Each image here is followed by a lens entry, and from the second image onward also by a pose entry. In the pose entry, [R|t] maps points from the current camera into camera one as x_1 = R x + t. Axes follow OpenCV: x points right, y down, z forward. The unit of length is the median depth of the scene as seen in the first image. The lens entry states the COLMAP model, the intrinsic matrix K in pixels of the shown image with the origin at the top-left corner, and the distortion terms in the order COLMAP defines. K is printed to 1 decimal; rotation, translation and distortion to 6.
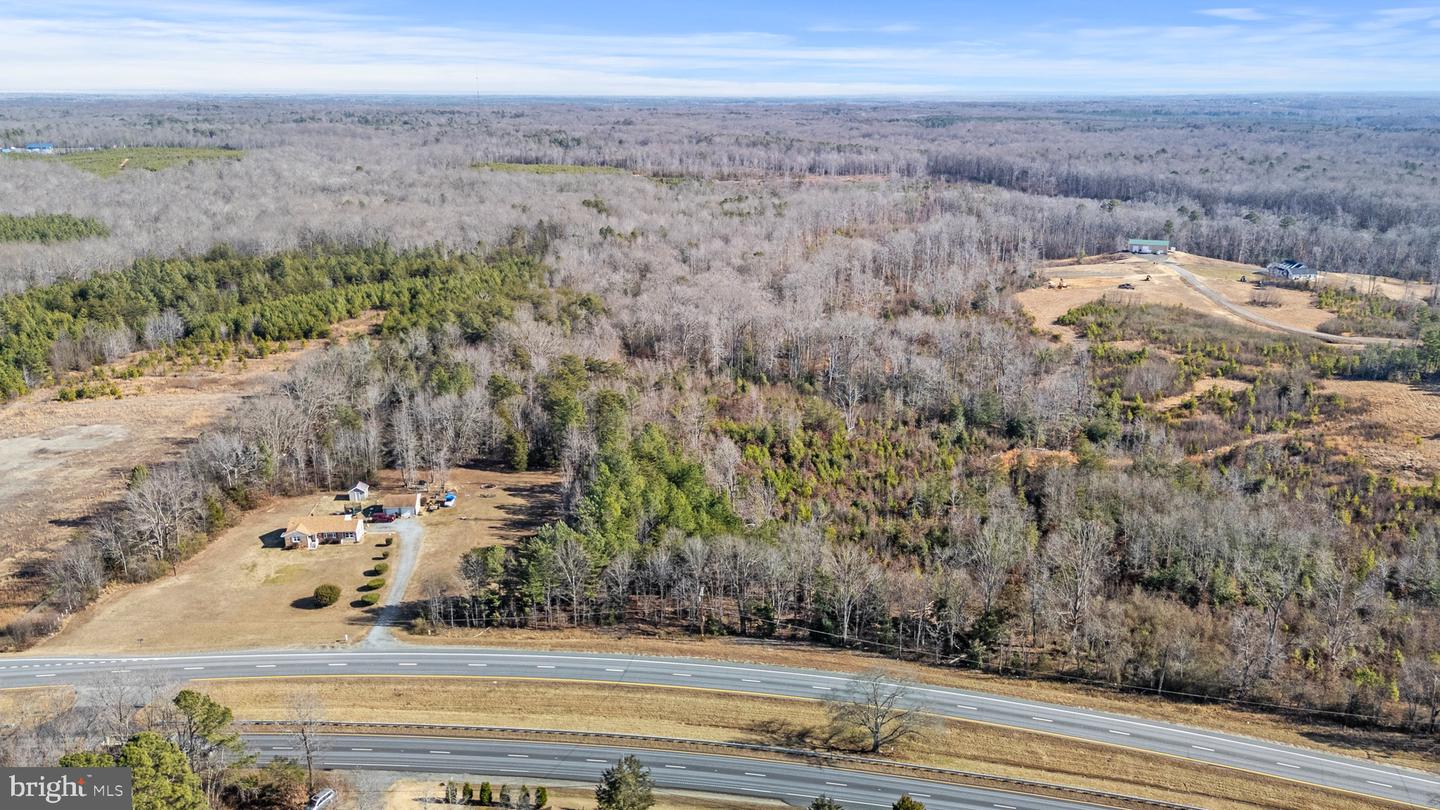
lens RADIAL K [[1057.9, 0, 733.0], [0, 1057.9, 401.9], [0, 0, 1]] dist [0.064788, -0.062538]
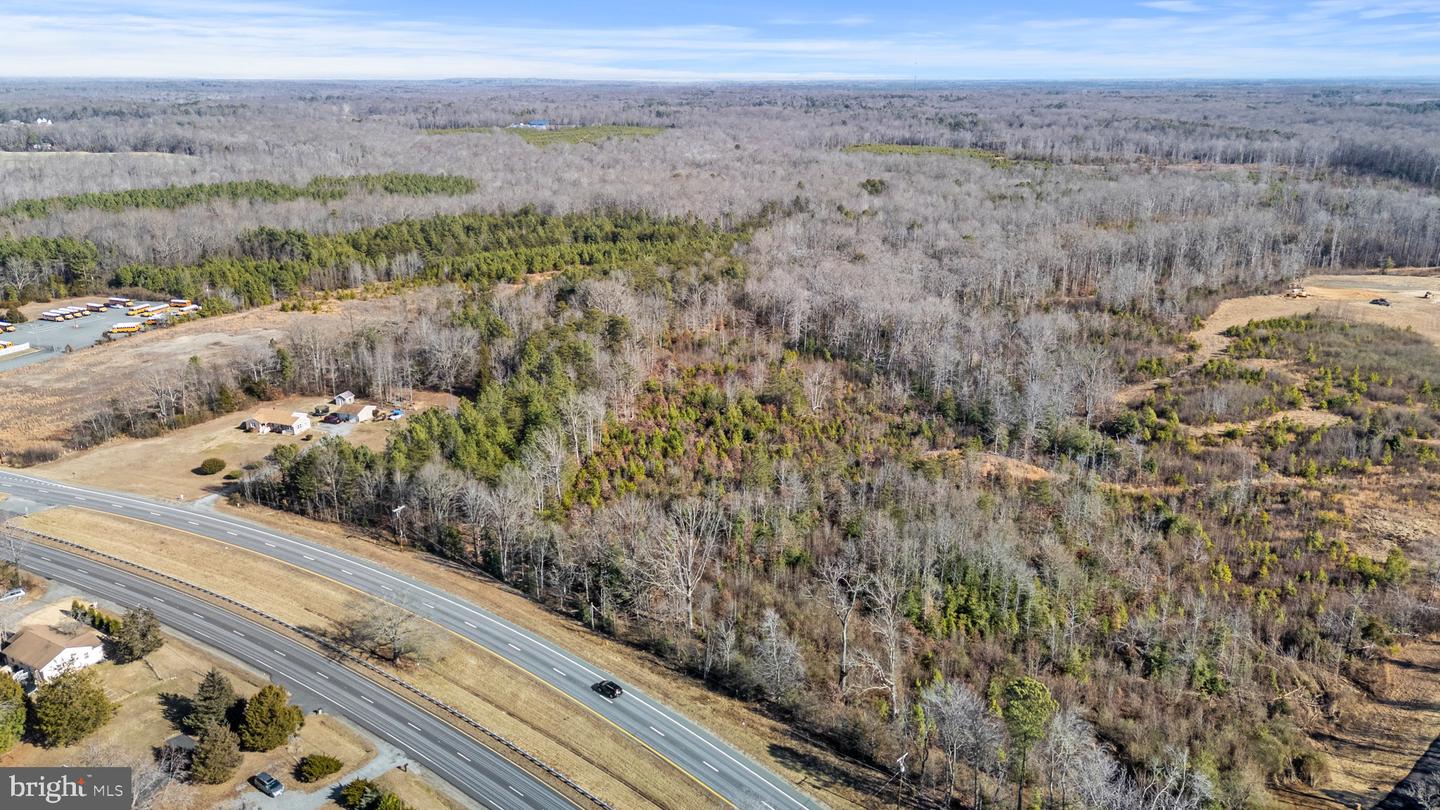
lens RADIAL K [[1013.0, 0, 720.0], [0, 1013.0, 405.0], [0, 0, 1]] dist [0.064037, -0.050537]
pose [[0.908504, 0.127863, -0.397833, 0.313255], [-0.116639, 0.991791, 0.052401, -0.012847], [0.401268, -0.001204, 0.915960, 0.058549]]
